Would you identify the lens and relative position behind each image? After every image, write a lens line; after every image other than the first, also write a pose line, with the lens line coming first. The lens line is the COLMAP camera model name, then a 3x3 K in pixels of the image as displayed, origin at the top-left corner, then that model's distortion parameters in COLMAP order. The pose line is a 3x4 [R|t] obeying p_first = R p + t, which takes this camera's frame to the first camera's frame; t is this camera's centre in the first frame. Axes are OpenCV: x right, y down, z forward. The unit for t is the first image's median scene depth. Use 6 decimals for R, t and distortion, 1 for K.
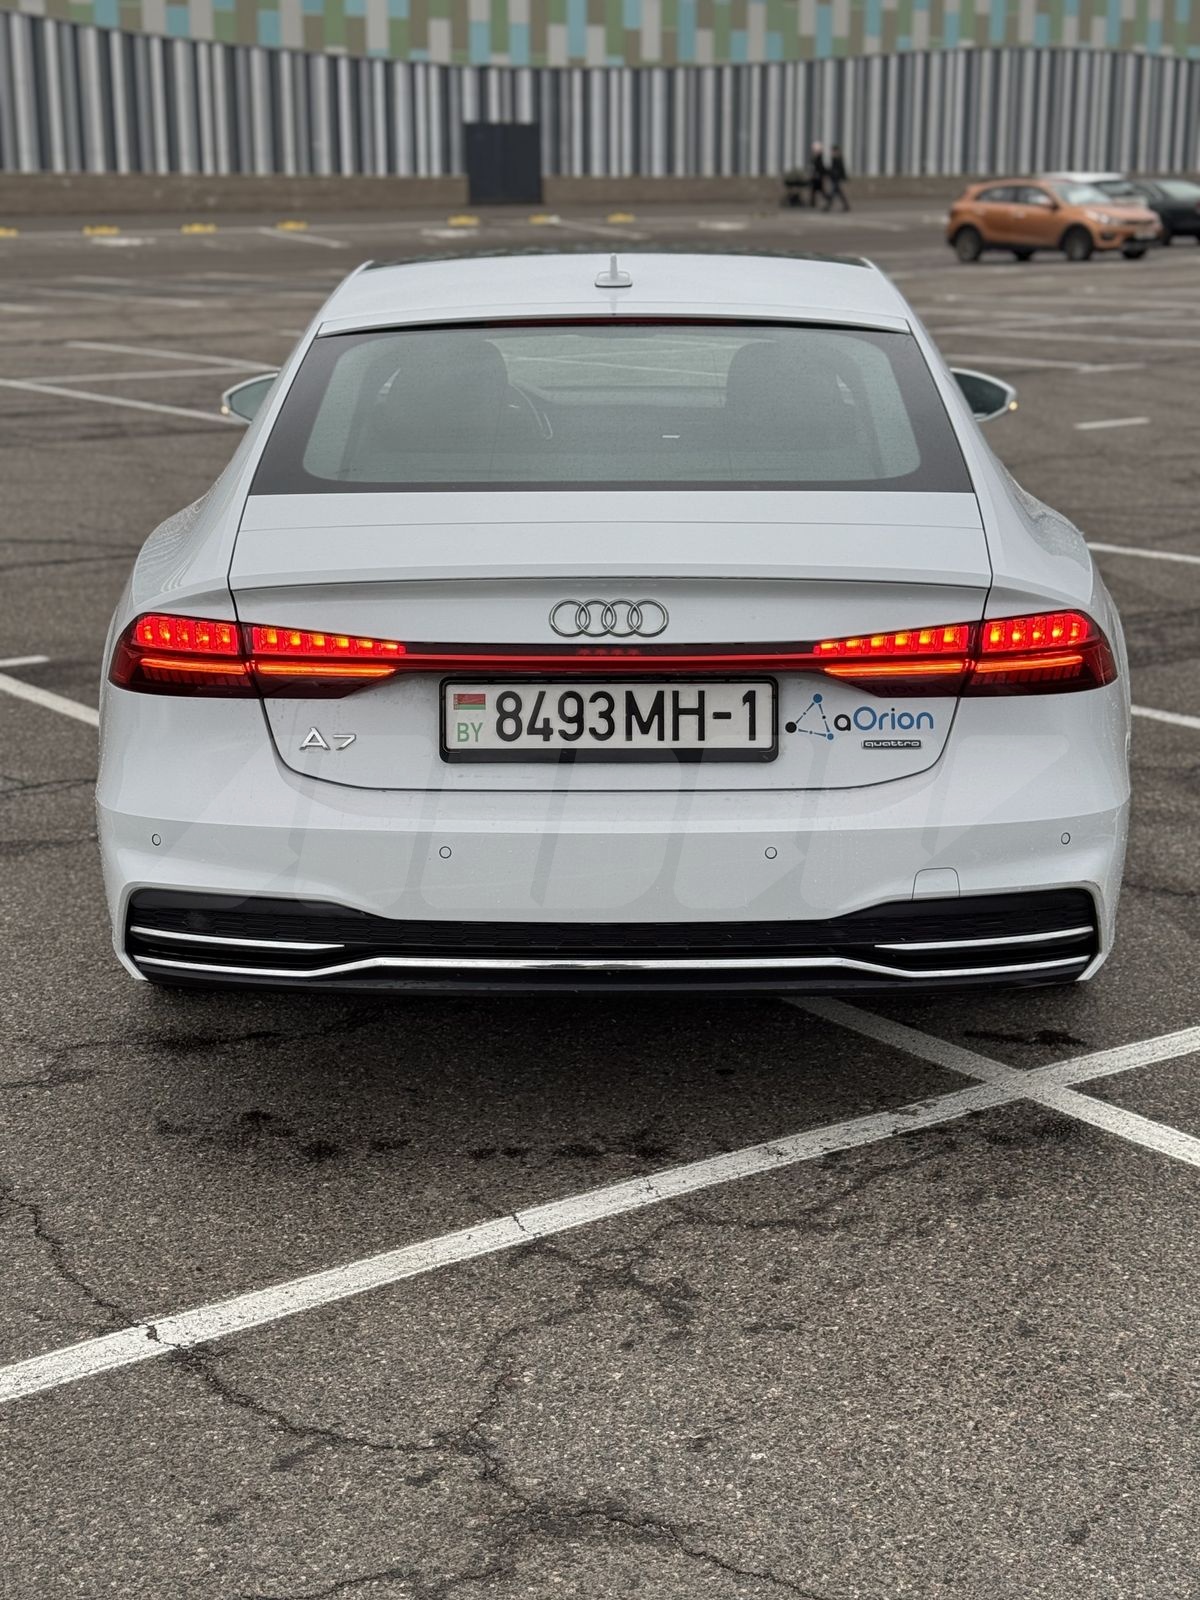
lens RADIAL K [[2466.9, 0, 600.0], [0, 2466.9, 800.0], [0, 0, 1]] dist [0.161668, -0.328199]
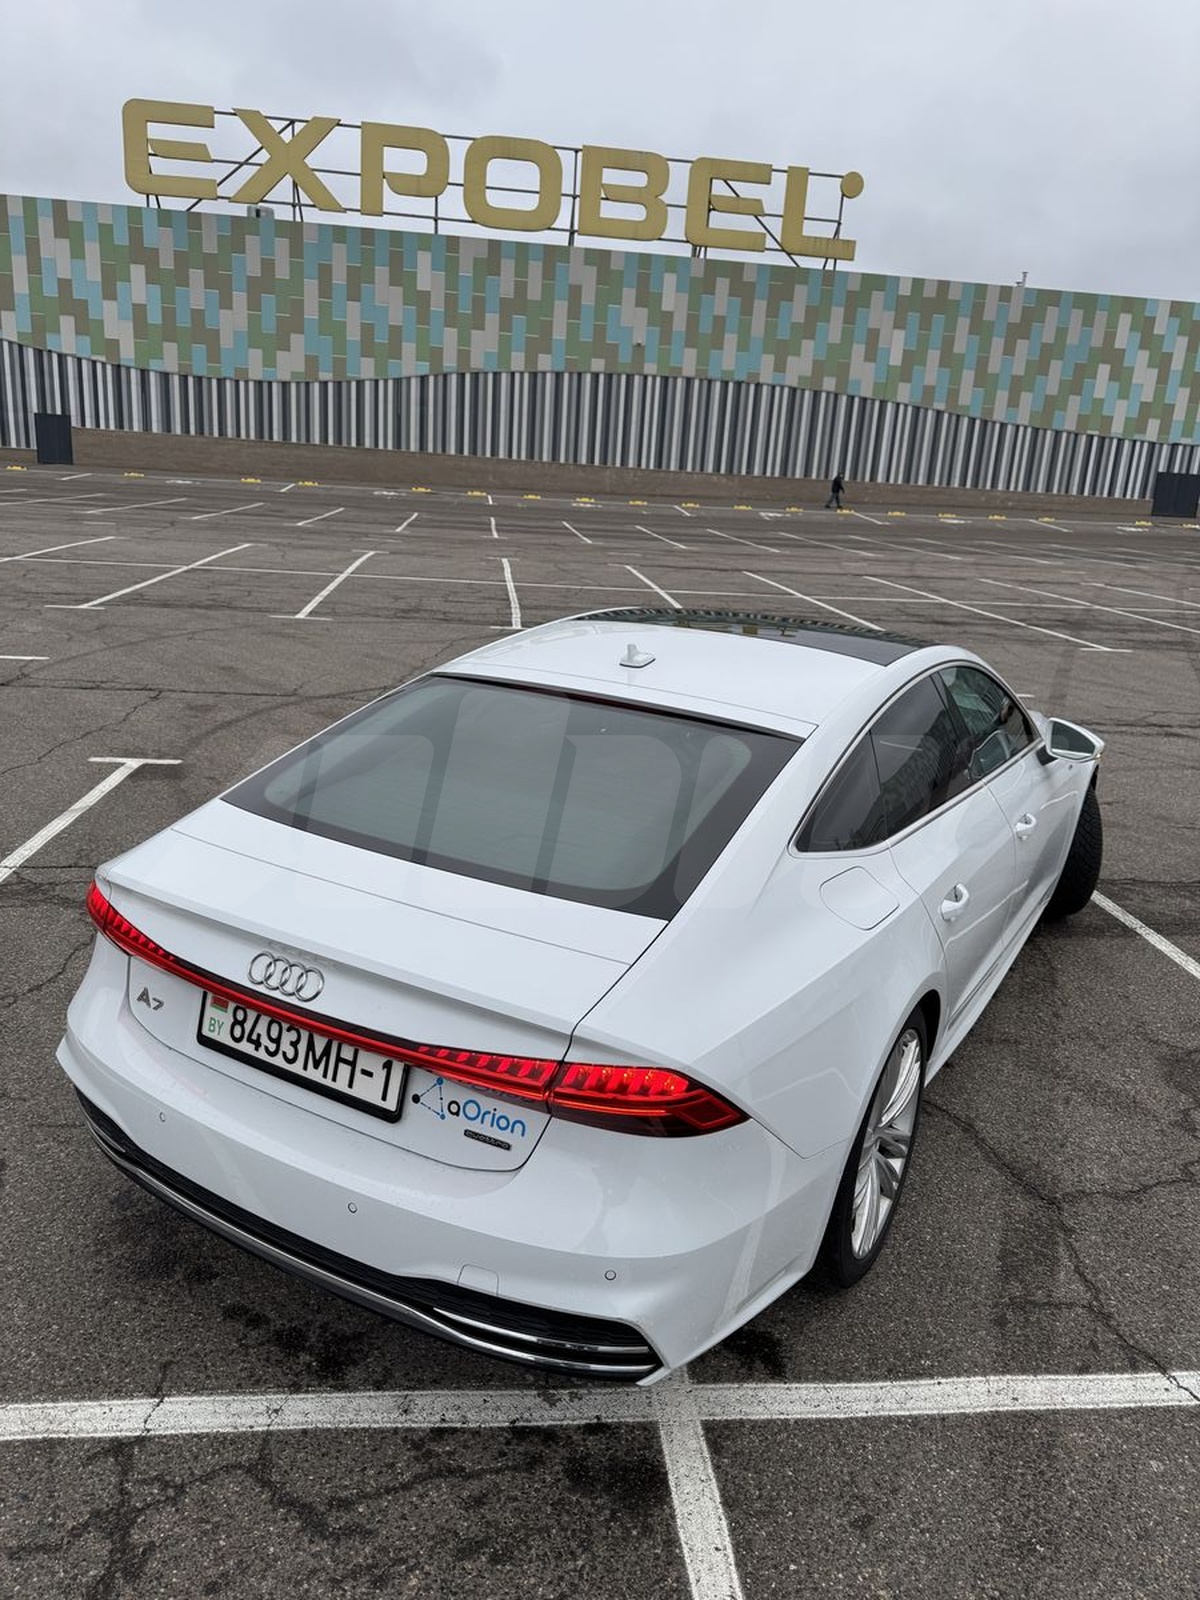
lens RADIAL K [[1135.9, 0, 603.1], [0, 1135.9, 792.5], [0, 0, 1]] dist [0.028825, -0.035671]
pose [[0.868700, 0.191204, -0.456949, 0.373513], [-0.180211, 0.981274, 0.068004, -0.224820], [0.461395, 0.023272, 0.886890, 0.552506]]
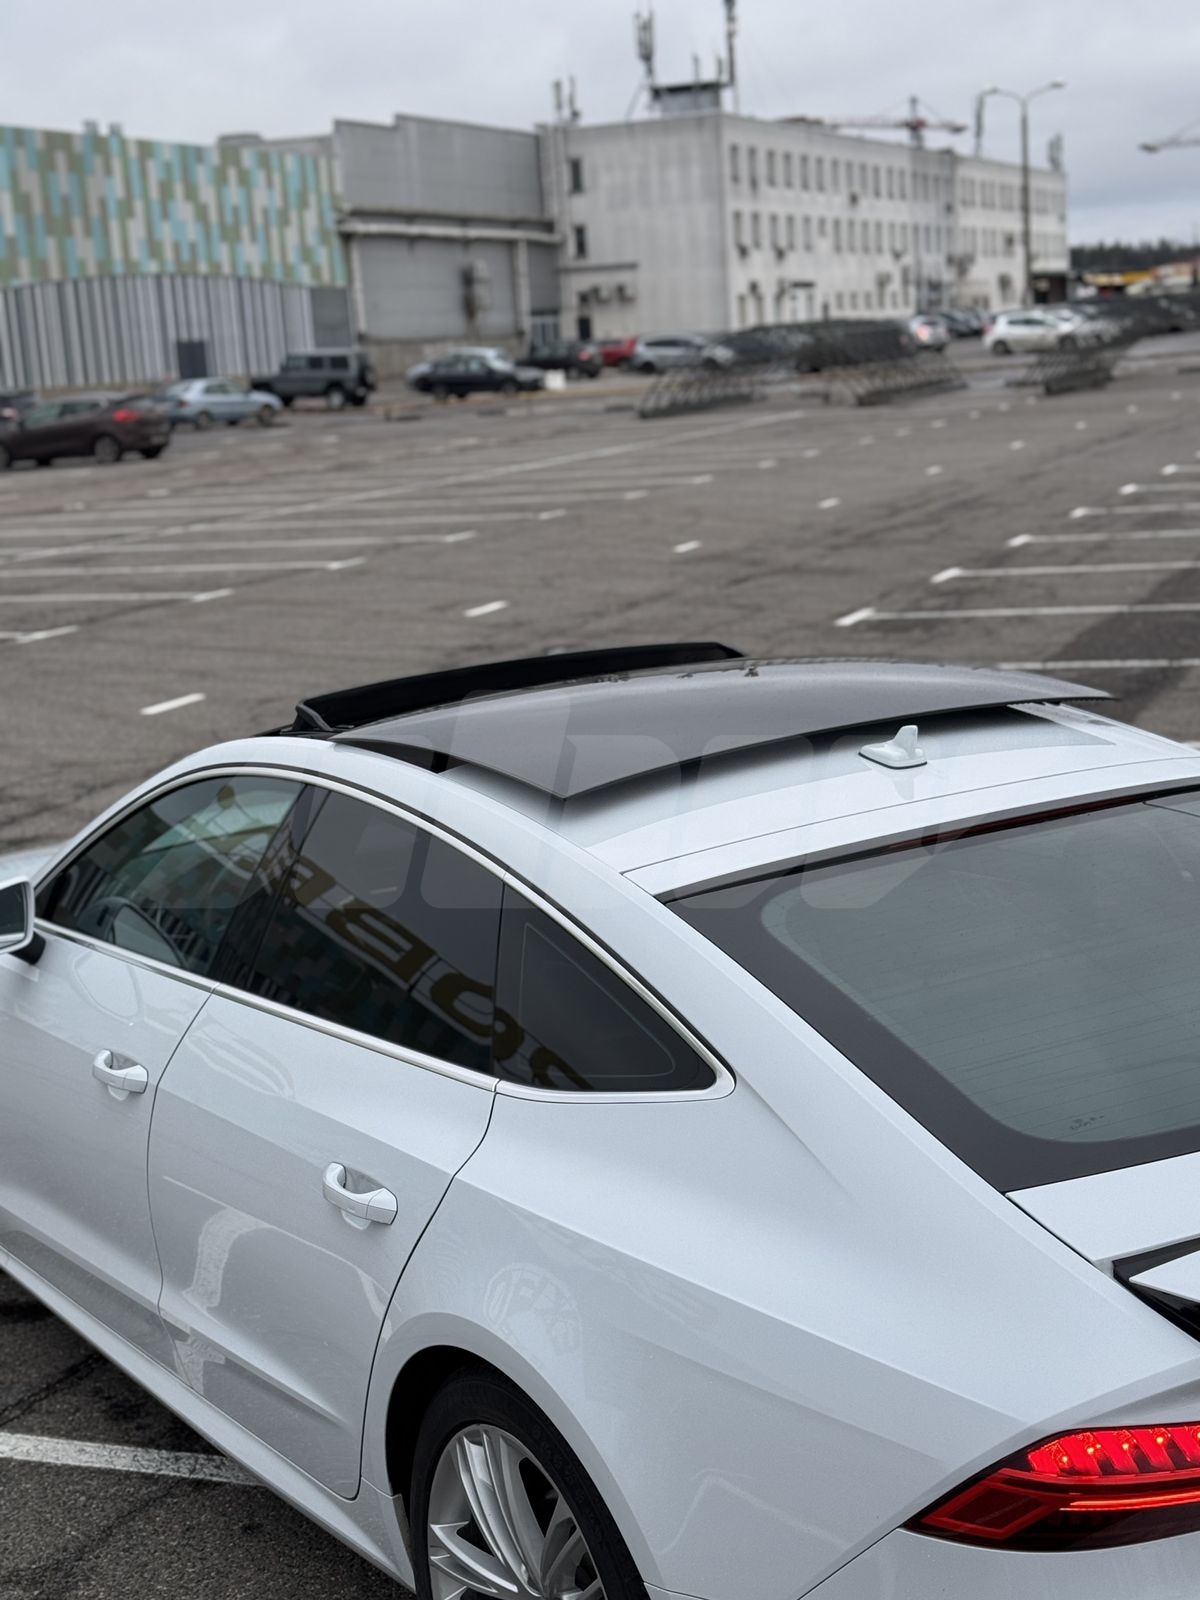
lens RADIAL K [[2443.8, 0, 600.0], [0, 2443.8, 800.0], [0, 0, 1]] dist [0.151832, -0.148223]
pose [[0.843203, -0.148565, 0.516659, -0.602694], [0.189210, 0.981578, -0.026543, -0.246235], [-0.503197, 0.120138, 0.855780, 0.496068]]
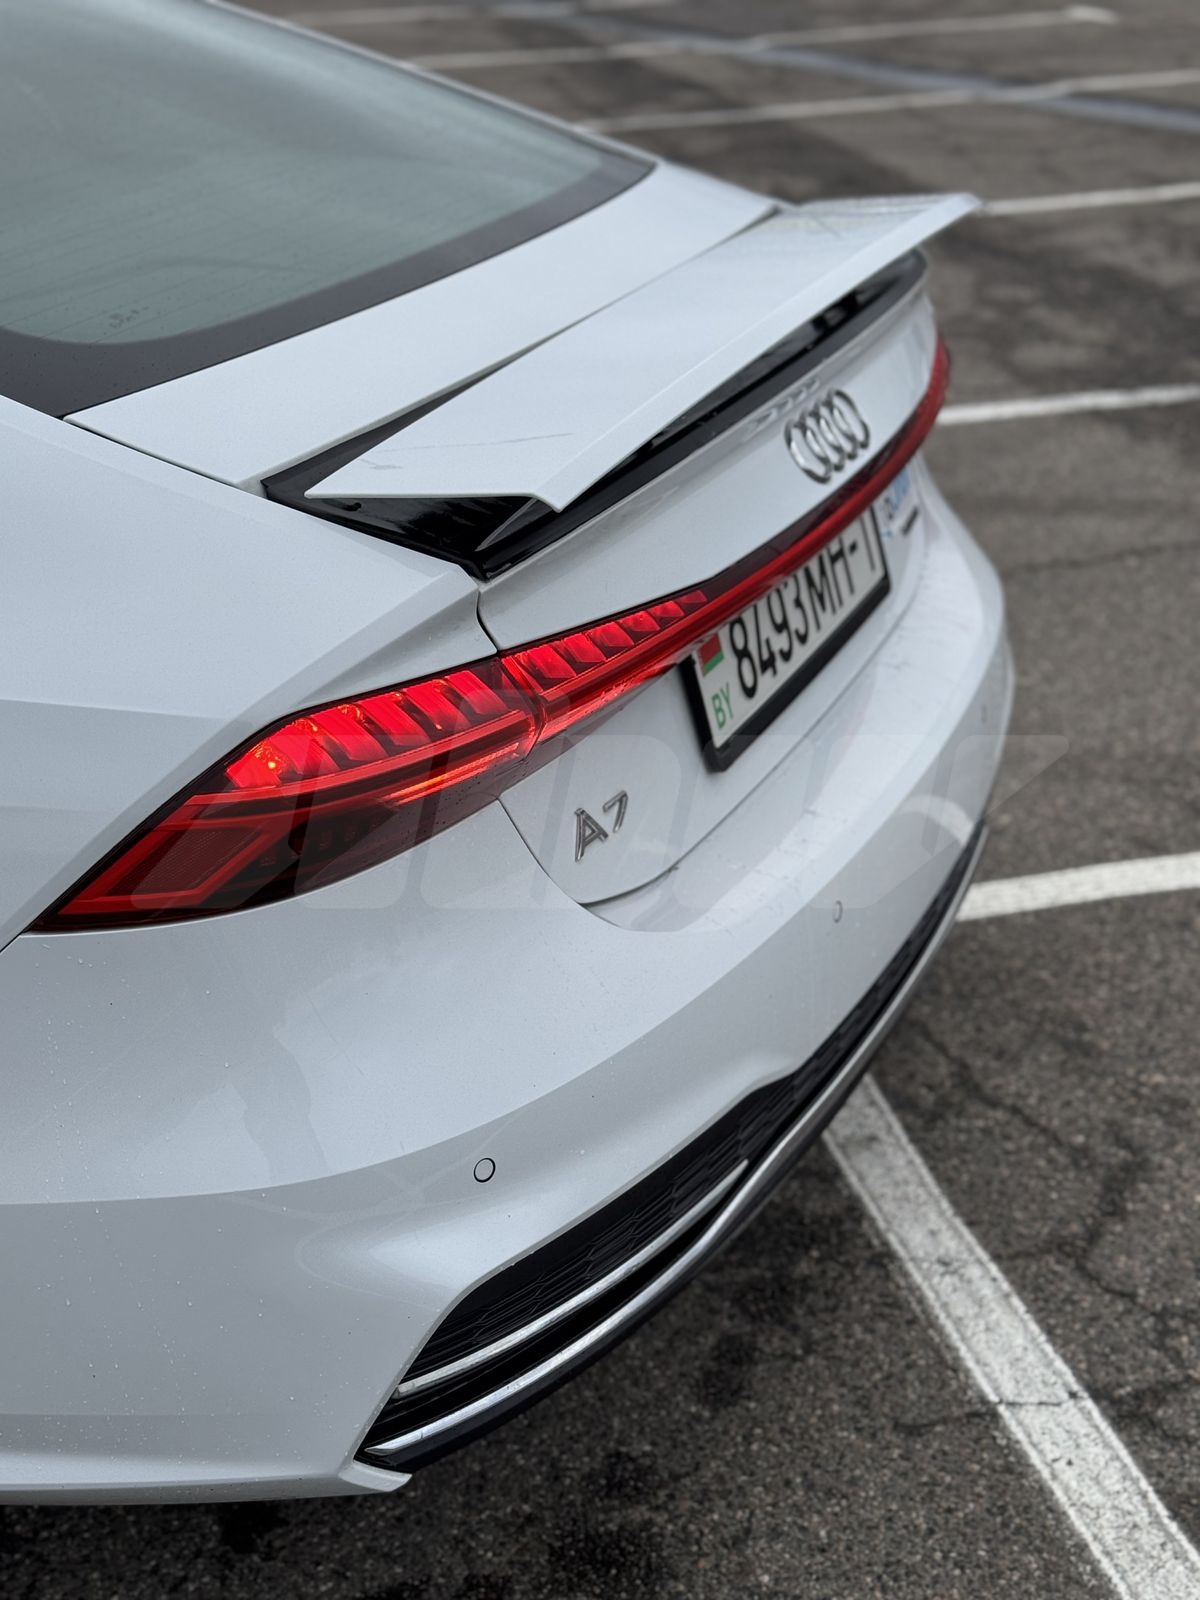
lens RADIAL K [[2466.9, 0, 600.0], [0, 2466.9, 800.0], [0, 0, 1]] dist [0.161668, -0.328199]
pose [[0.367988, -0.368828, 0.853552, -0.535462], [0.262691, 0.921807, 0.285070, -0.170852], [-0.891952, 0.119318, 0.436102, 0.780788]]
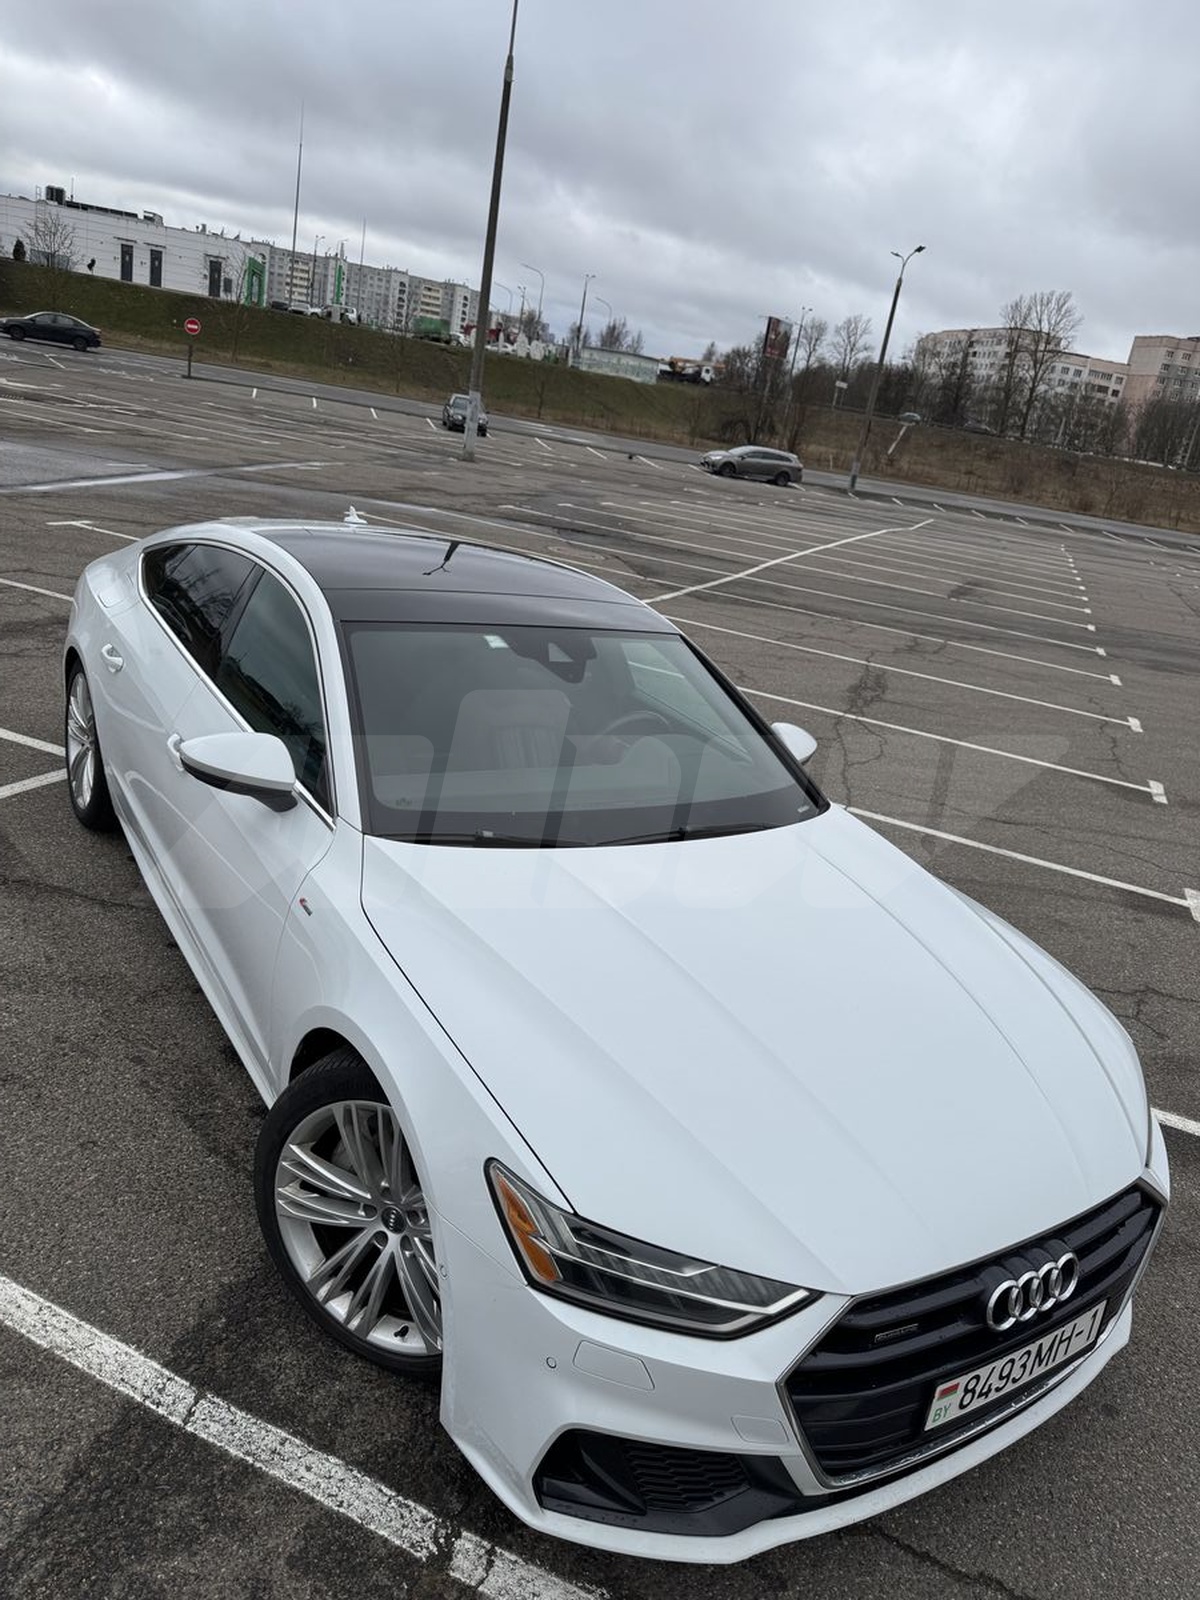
lens RADIAL K [[1126.2, 0, 608.4], [0, 1126.2, 794.1], [0, 0, 1]] dist [0.002618, -0.005267]
pose [[-0.817533, 0.084479, -0.569652, 0.463431], [-0.277758, 0.808676, 0.518549, -0.693284], [0.504470, 0.582156, -0.637655, 2.294960]]
